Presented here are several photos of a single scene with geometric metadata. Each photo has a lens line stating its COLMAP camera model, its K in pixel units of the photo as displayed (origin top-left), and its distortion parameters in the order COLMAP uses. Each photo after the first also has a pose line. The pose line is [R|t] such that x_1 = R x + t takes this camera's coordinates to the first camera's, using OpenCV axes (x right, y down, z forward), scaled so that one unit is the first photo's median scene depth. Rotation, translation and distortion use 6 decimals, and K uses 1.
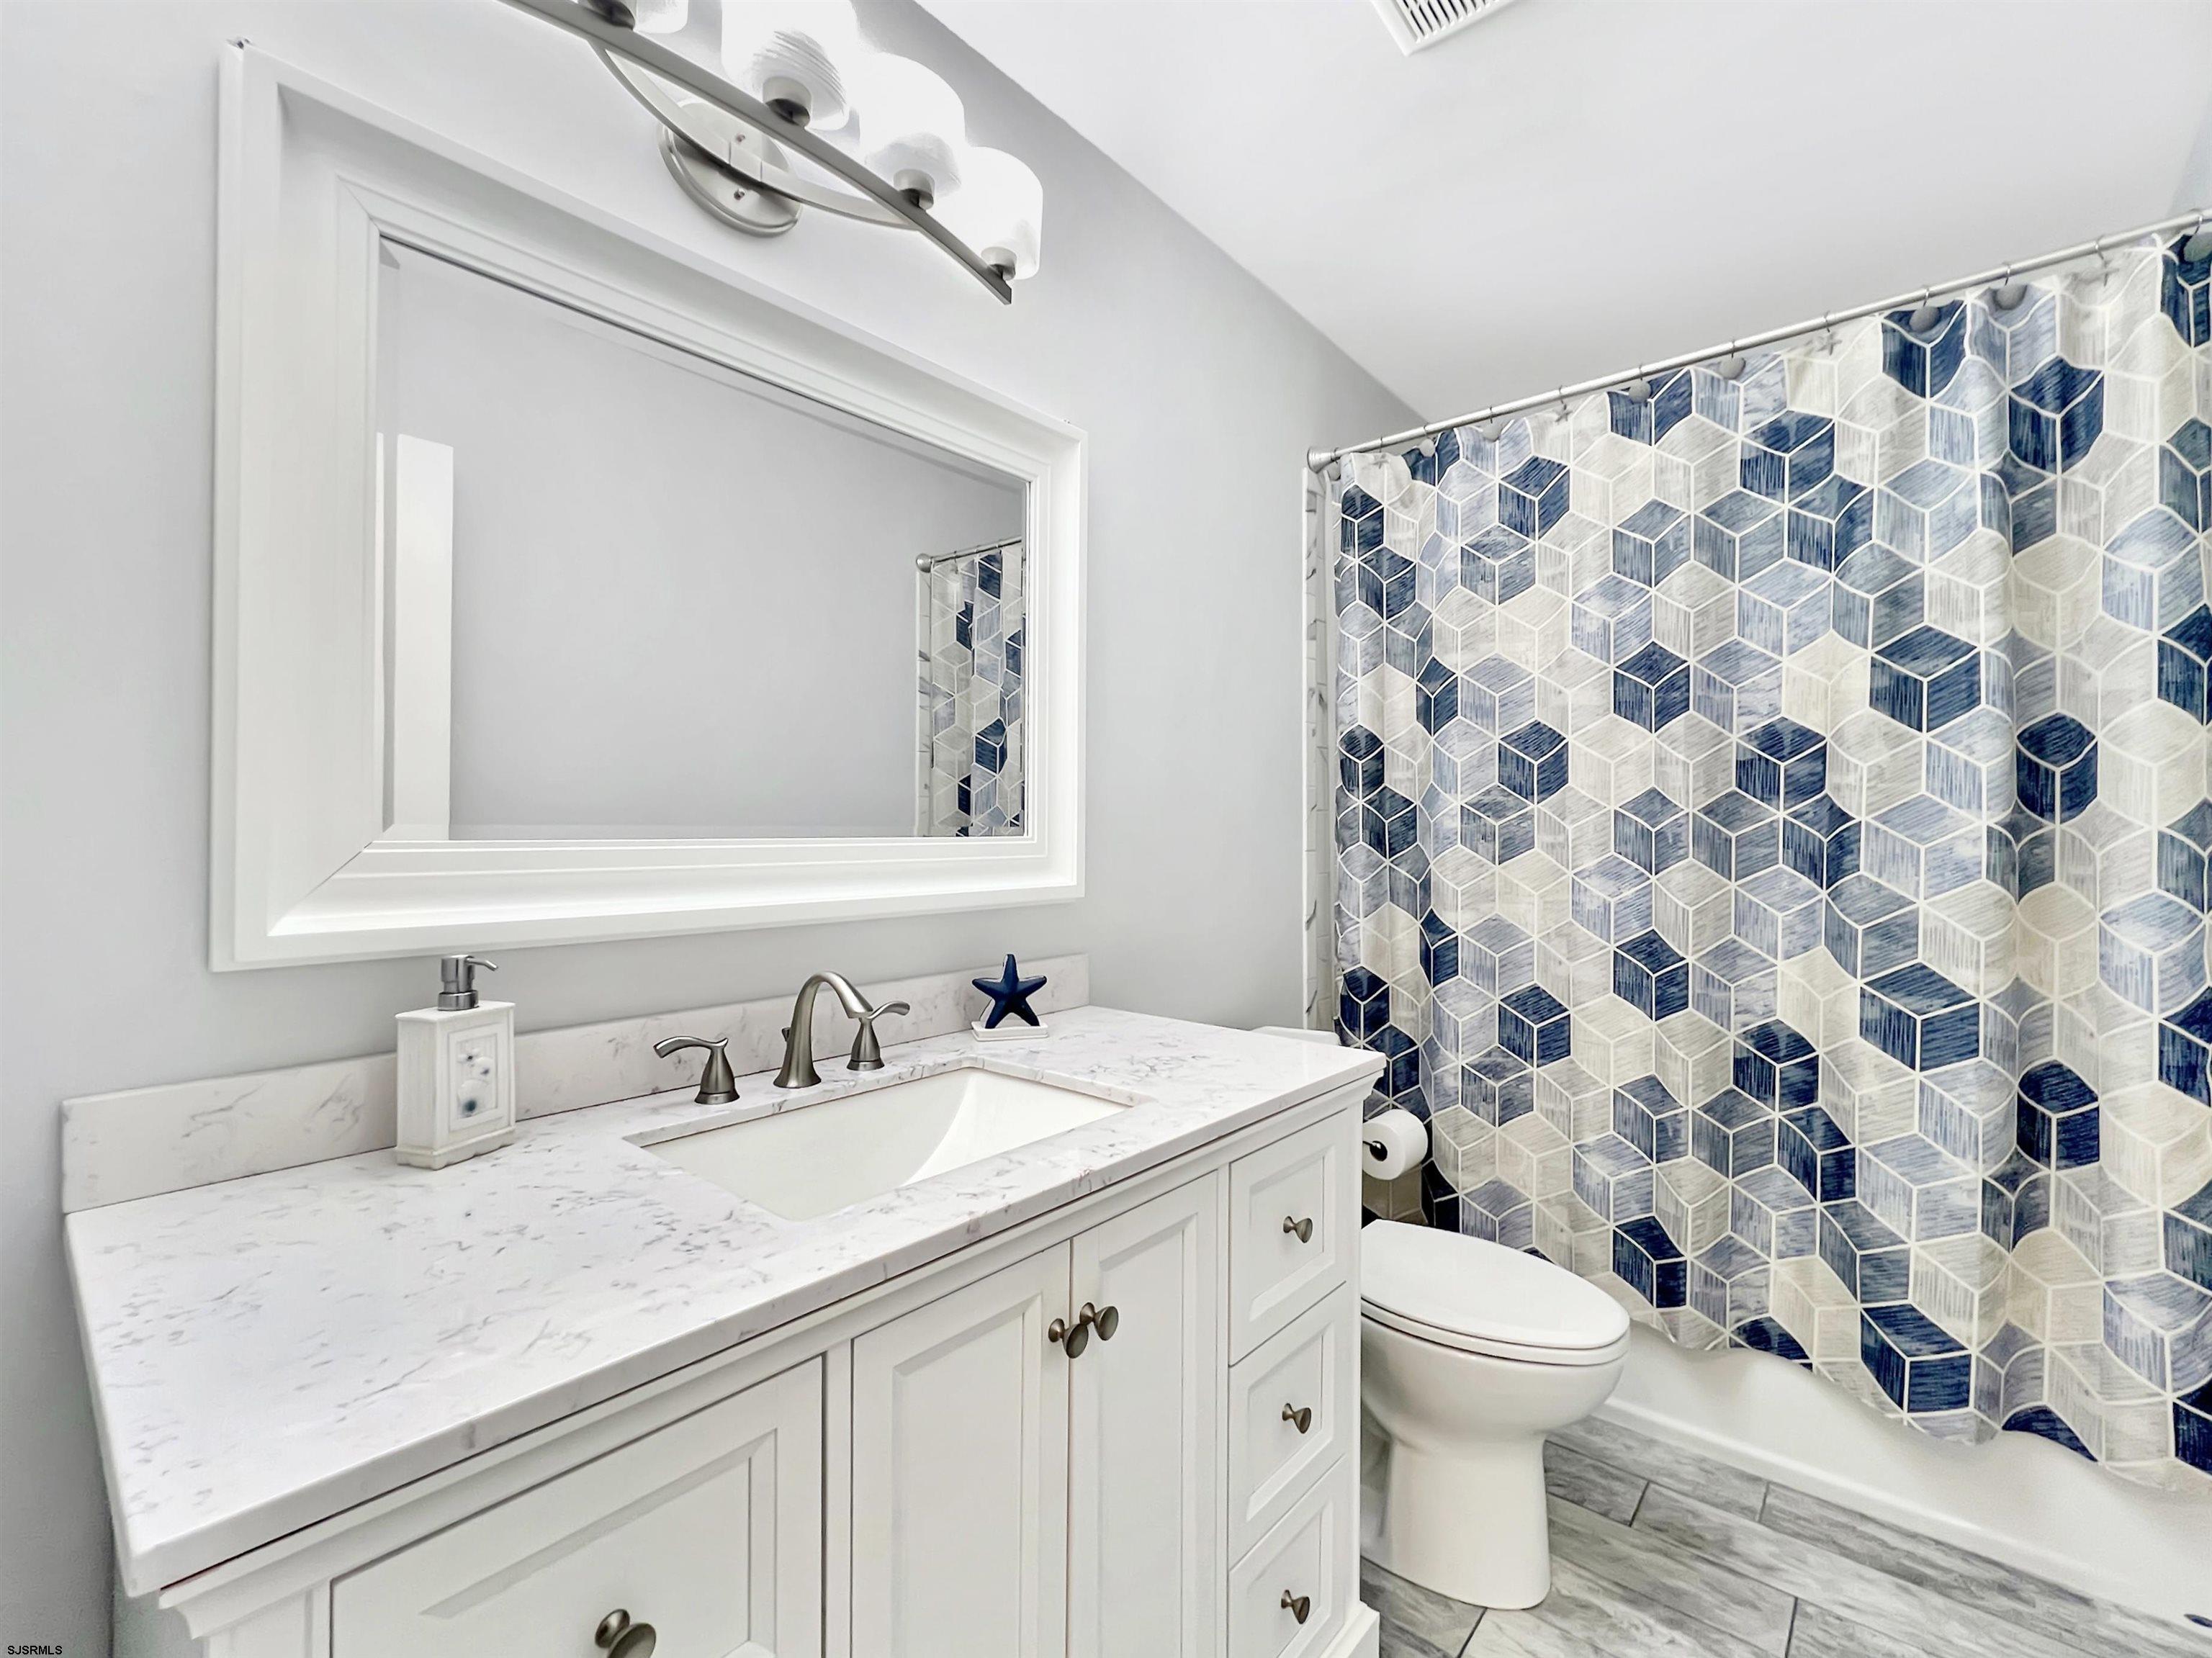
lens RADIAL K [[978.1, 0, 1106.0], [0, 978.1, 829.0], [0, 0, 1]] dist [-0.002599, 0.001285]
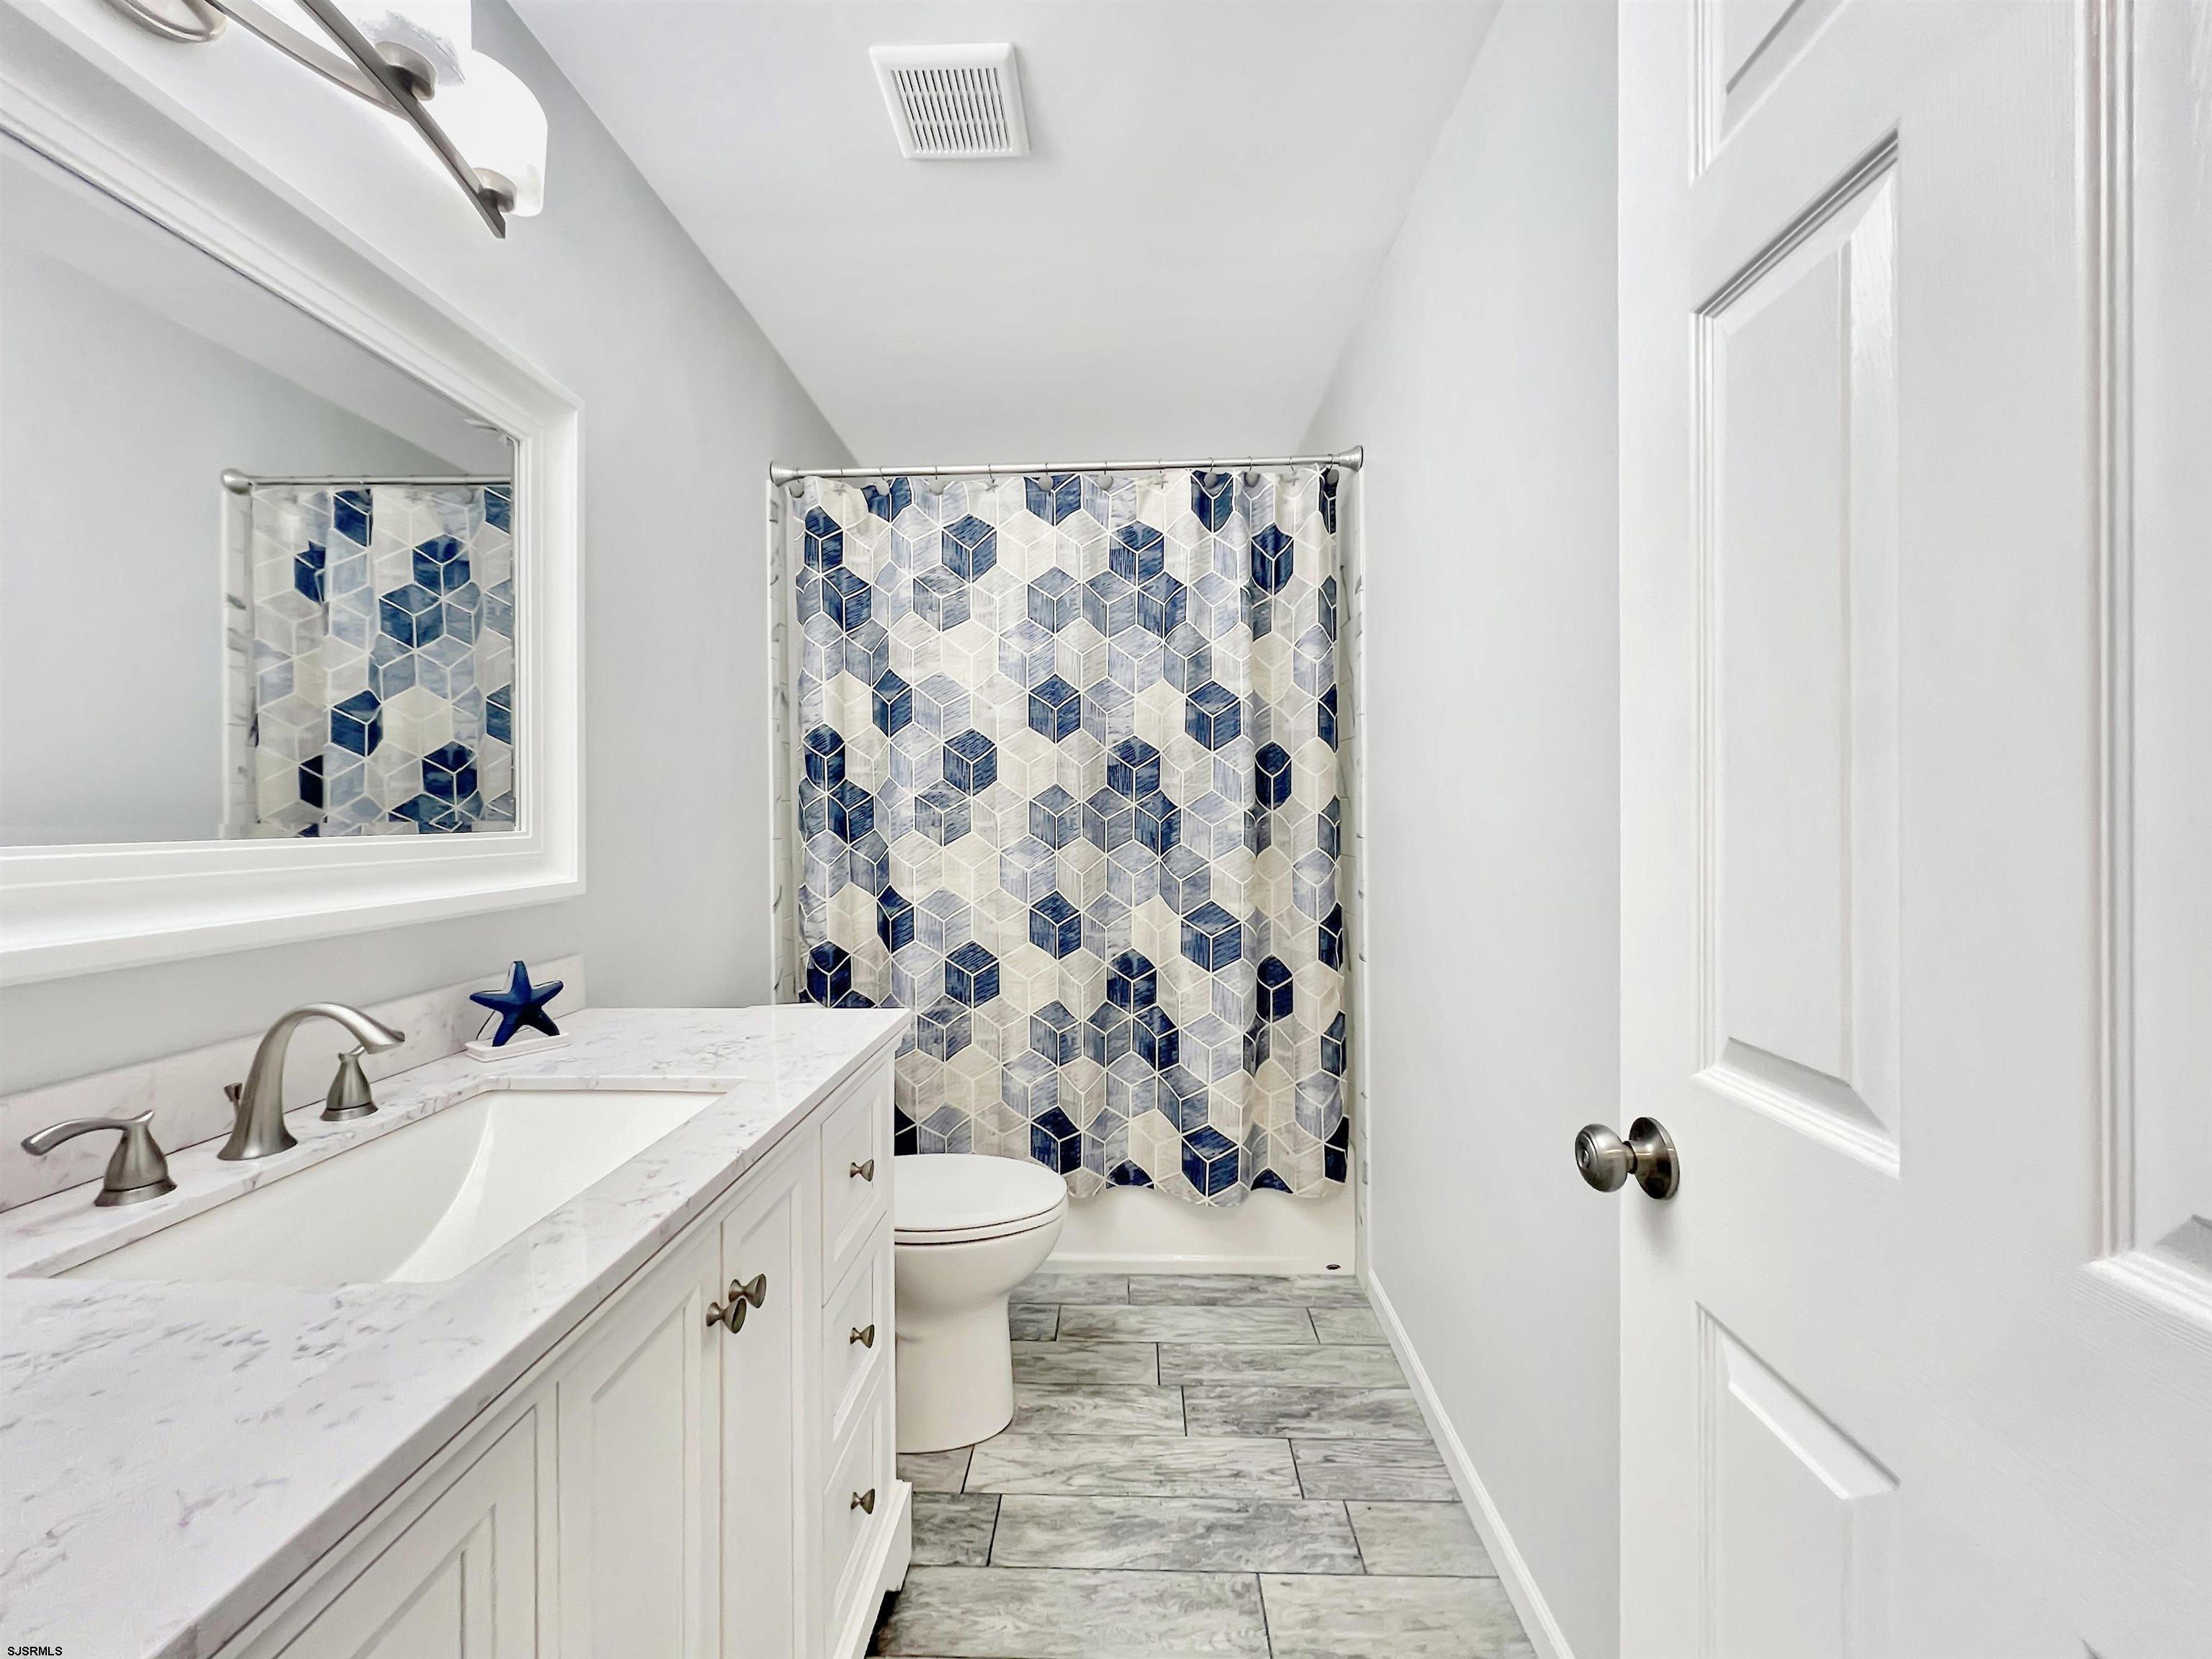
lens RADIAL K [[896.6, 0, 1111.2], [0, 896.6, 823.2], [0, 0, 1]] dist [0.001015, 0.000803]
pose [[0.778018, -0.015285, 0.628056, -0.160154], [0.009851, 0.999878, 0.012130, -0.003949], [-0.628165, -0.003250, 0.778073, 0.005509]]
